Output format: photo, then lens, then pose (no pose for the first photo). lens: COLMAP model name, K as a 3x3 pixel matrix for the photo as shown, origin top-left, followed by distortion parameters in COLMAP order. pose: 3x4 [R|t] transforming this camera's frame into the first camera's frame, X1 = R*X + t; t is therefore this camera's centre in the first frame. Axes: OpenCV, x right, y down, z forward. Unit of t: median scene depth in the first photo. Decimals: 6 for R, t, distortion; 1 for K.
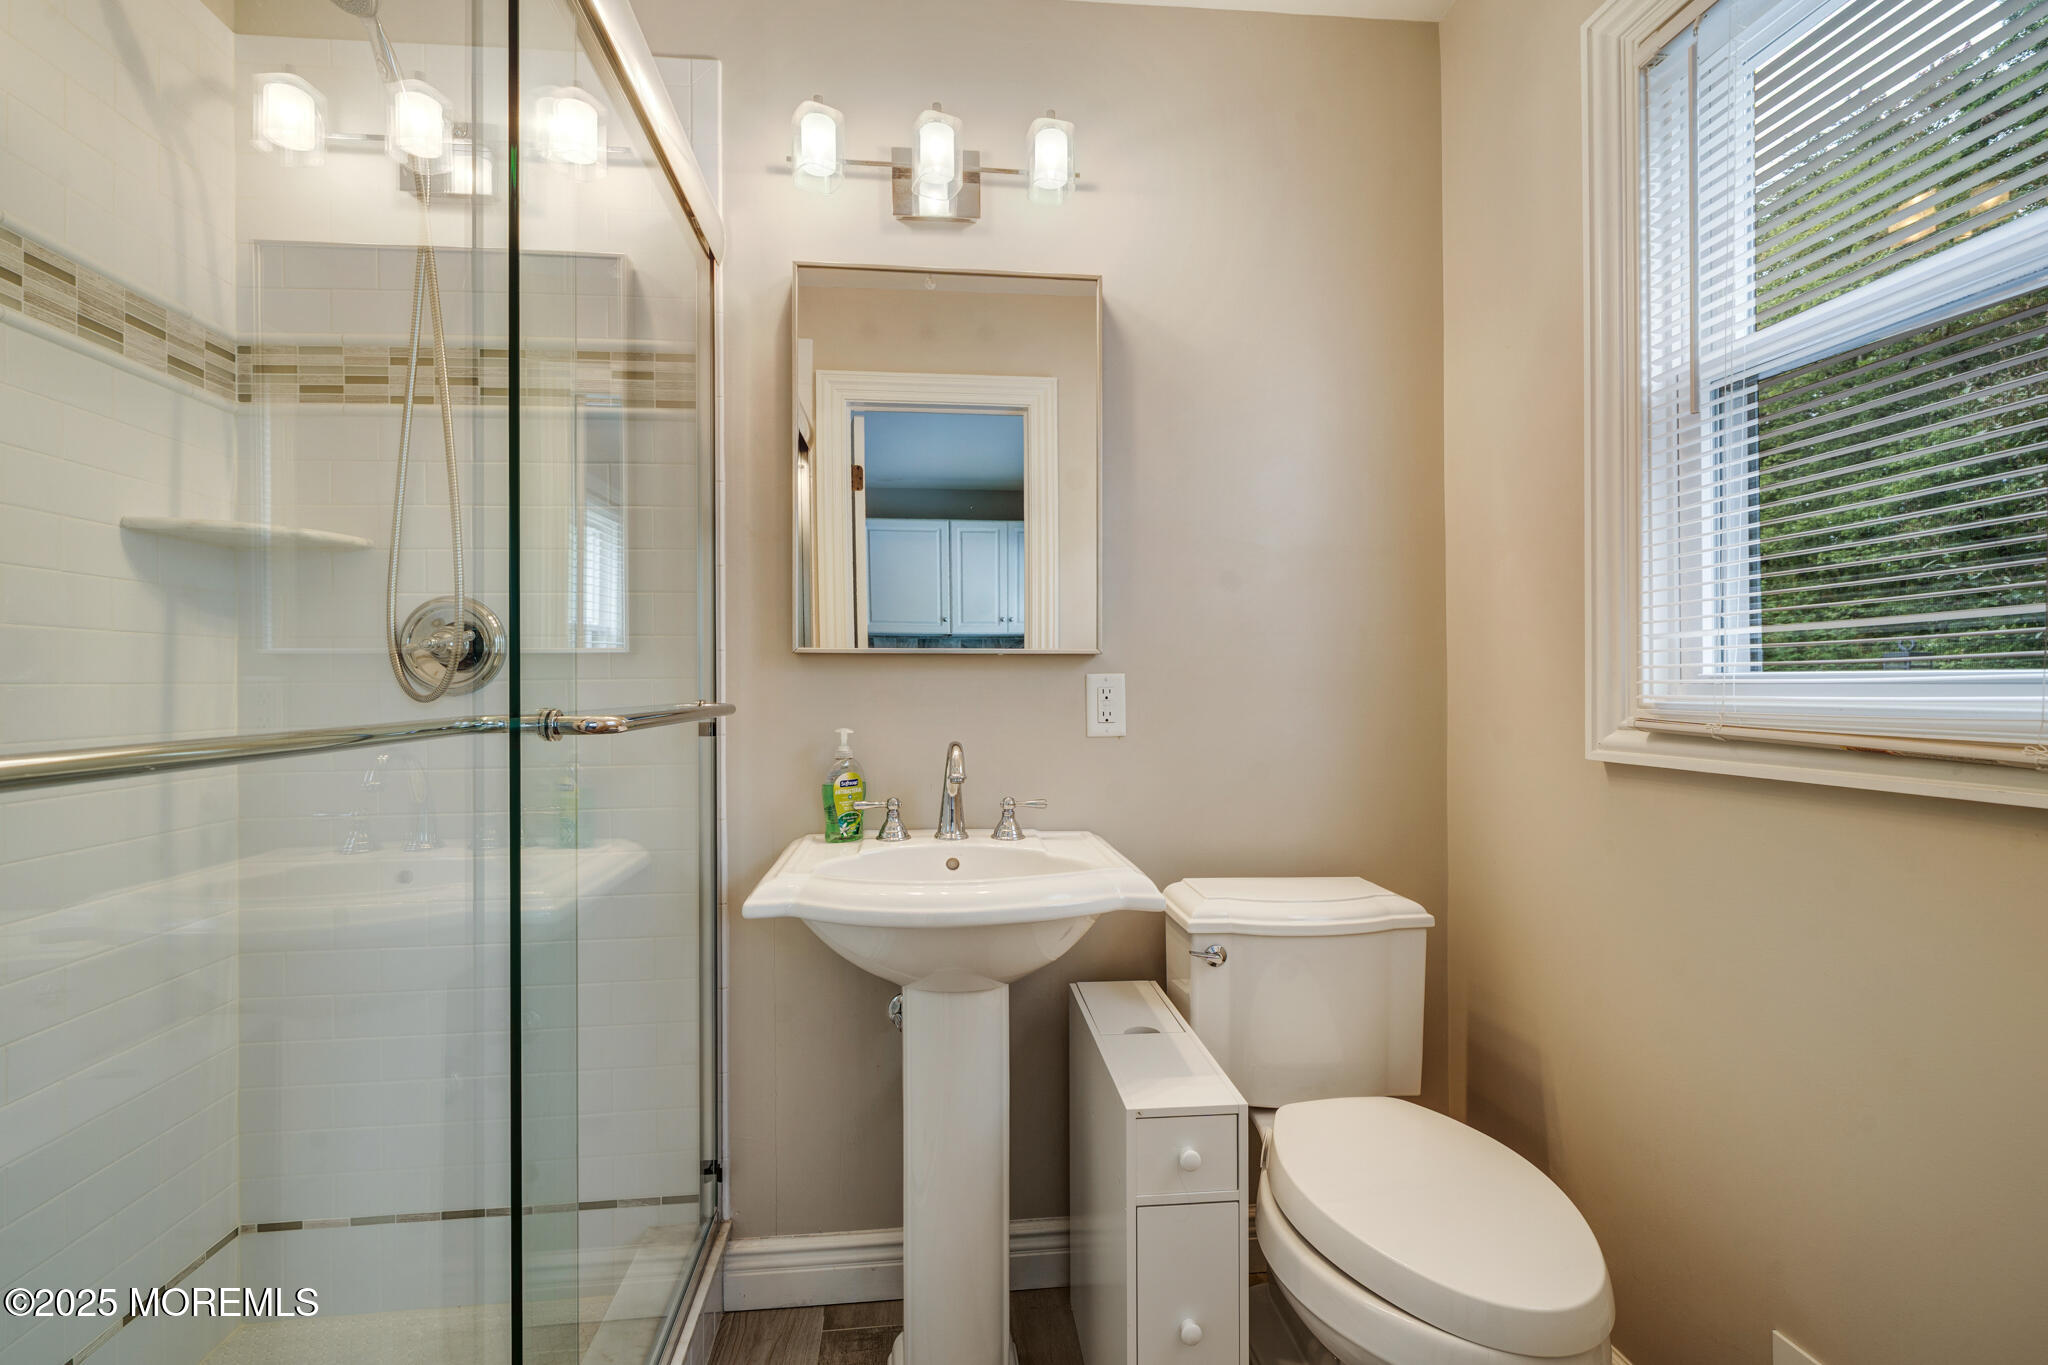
lens RADIAL K [[892.8, 0, 1016.3], [0, 892.8, 685.0], [0, 0, 1]] dist [-0.004859, 0.001113]
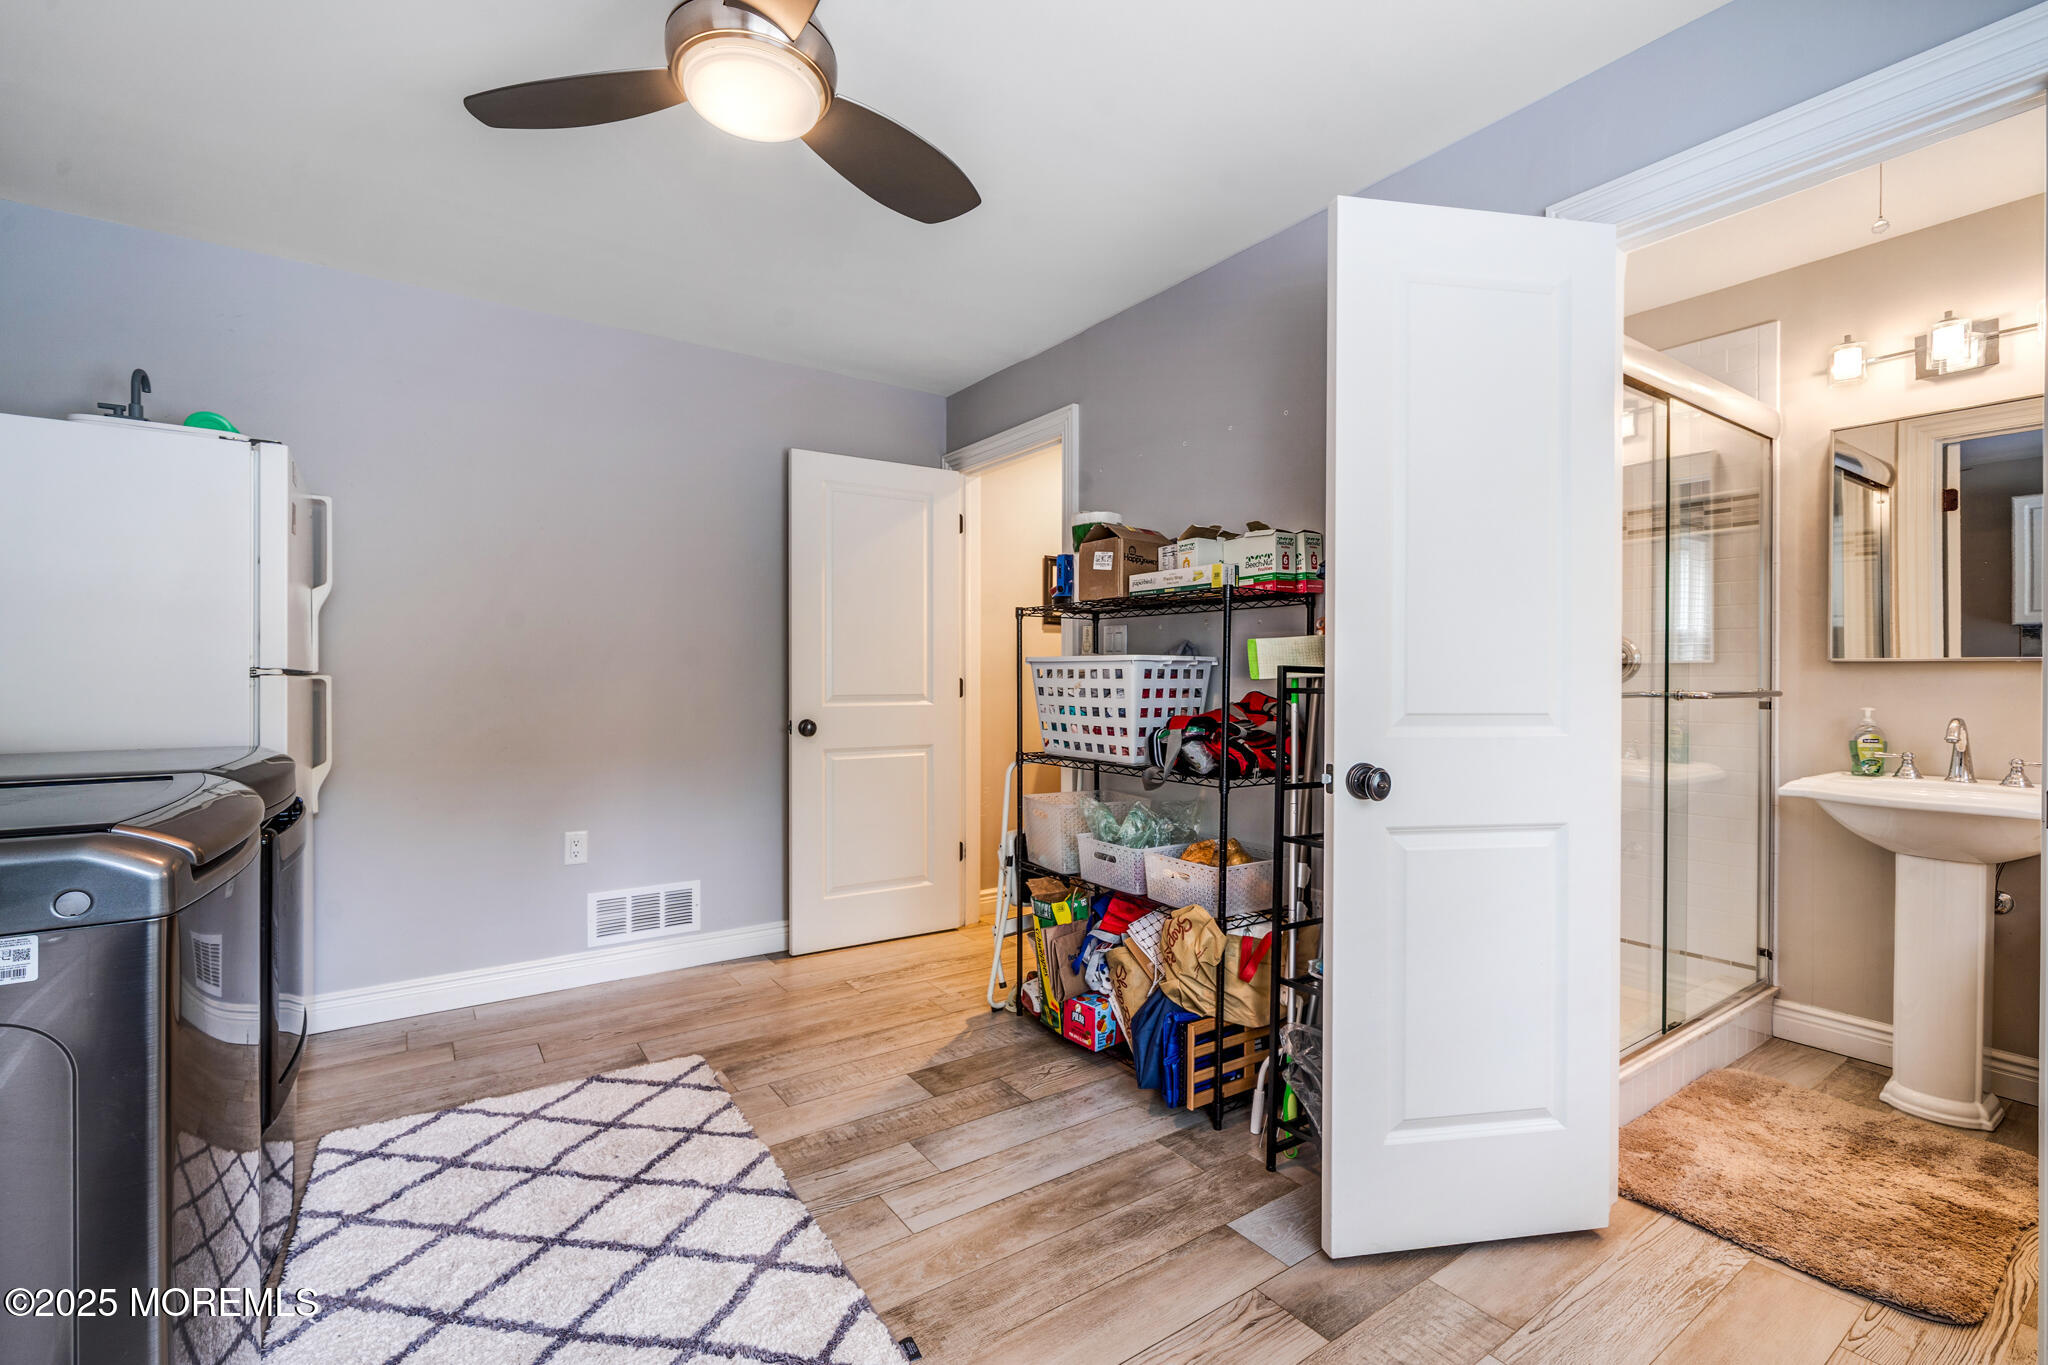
lens RADIAL K [[892.8, 0, 979.5], [0, 892.8, 676.1], [0, 0, 1]] dist [-0.004859, 0.001113]
pose [[0.450723, 0.009637, -0.892612, 0.529914], [-0.002841, 0.999952, 0.009361, -0.019998], [0.892660, -0.001683, 0.450728, -1.195986]]
